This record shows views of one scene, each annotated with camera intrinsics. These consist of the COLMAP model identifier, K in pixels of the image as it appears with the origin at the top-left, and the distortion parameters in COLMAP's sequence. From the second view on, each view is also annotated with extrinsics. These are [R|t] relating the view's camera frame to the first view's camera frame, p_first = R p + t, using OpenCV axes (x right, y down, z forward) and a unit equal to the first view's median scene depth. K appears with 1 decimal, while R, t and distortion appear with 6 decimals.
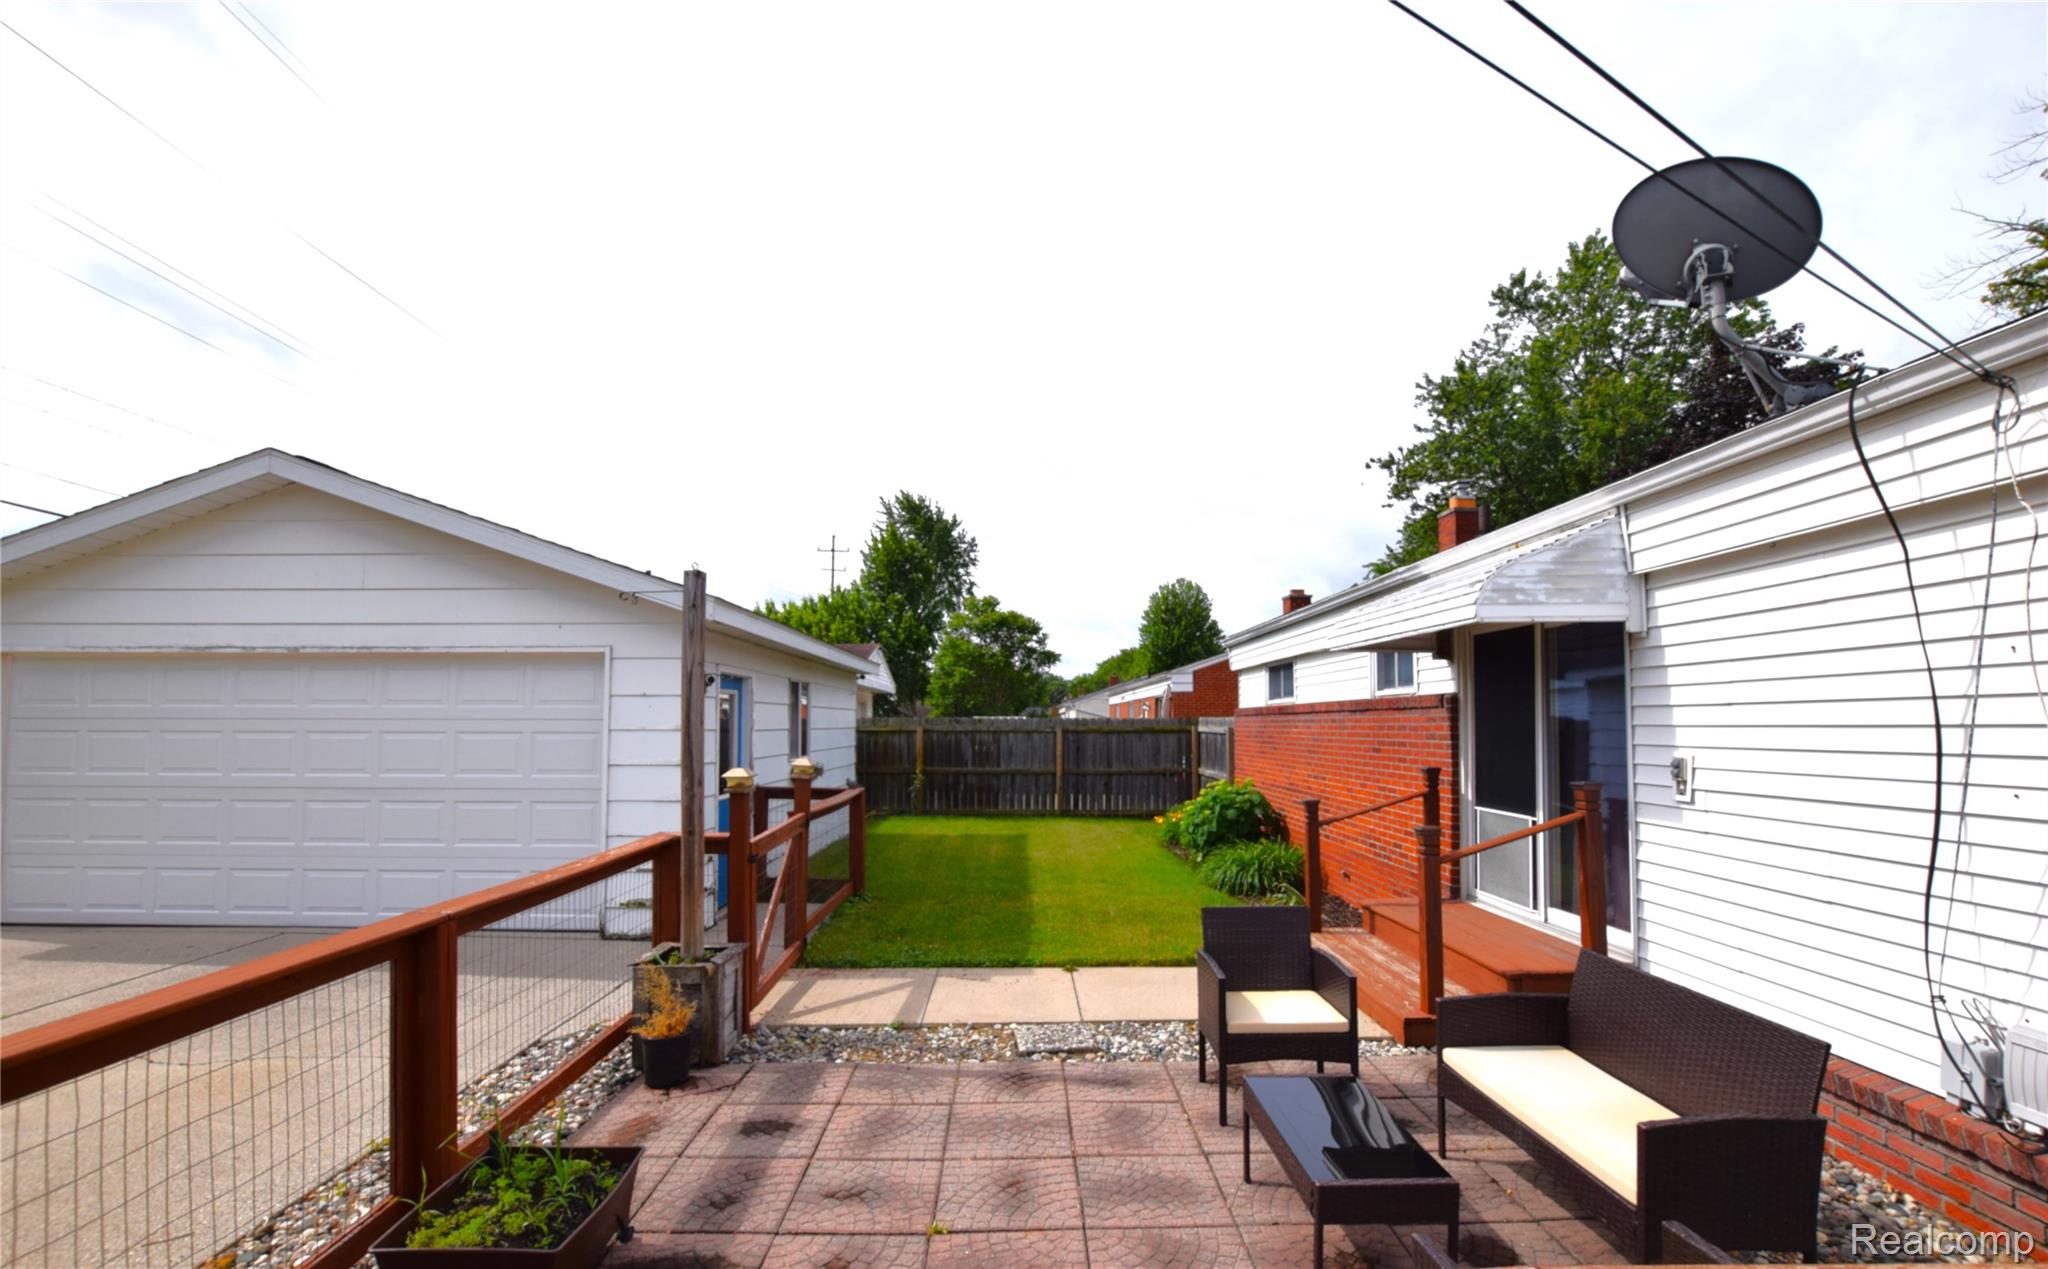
lens RADIAL K [[908.4, 0, 1003.1], [0, 908.4, 701.6], [0, 0, 1]] dist [-0.003866, -0.000185]
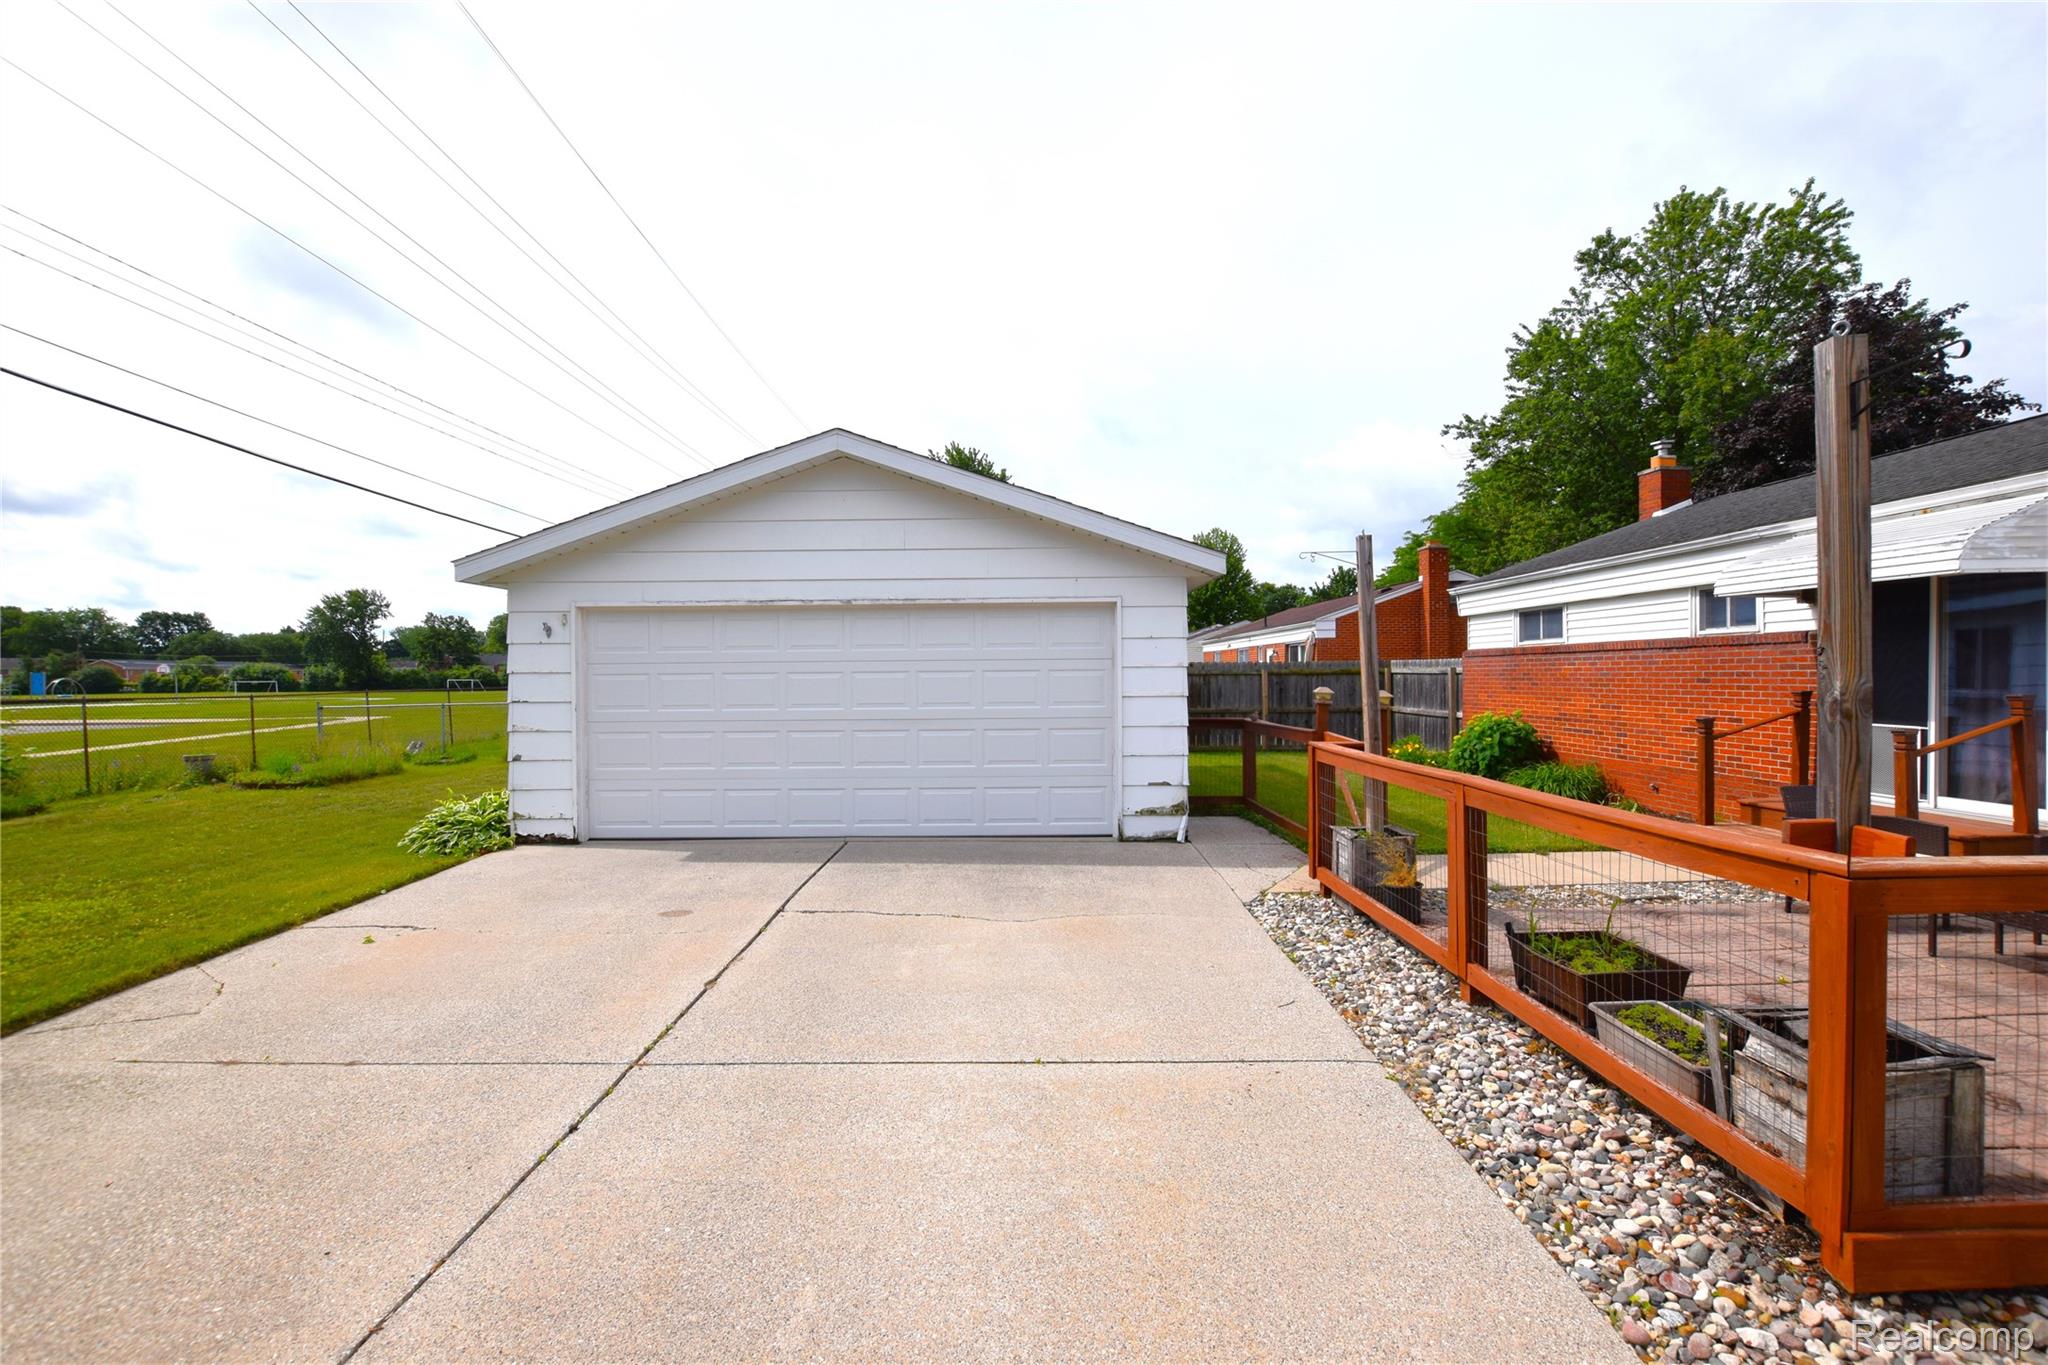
lens RADIAL K [[911.5, 0, 1023.8], [0, 911.5, 683.0], [0, 0, 1]] dist [0.001850, 0.000164]
pose [[0.999158, -0.010123, 0.039754, -0.501033], [0.008830, 0.999431, 0.032560, 0.009759], [-0.040061, -0.032181, 0.998679, -0.155571]]
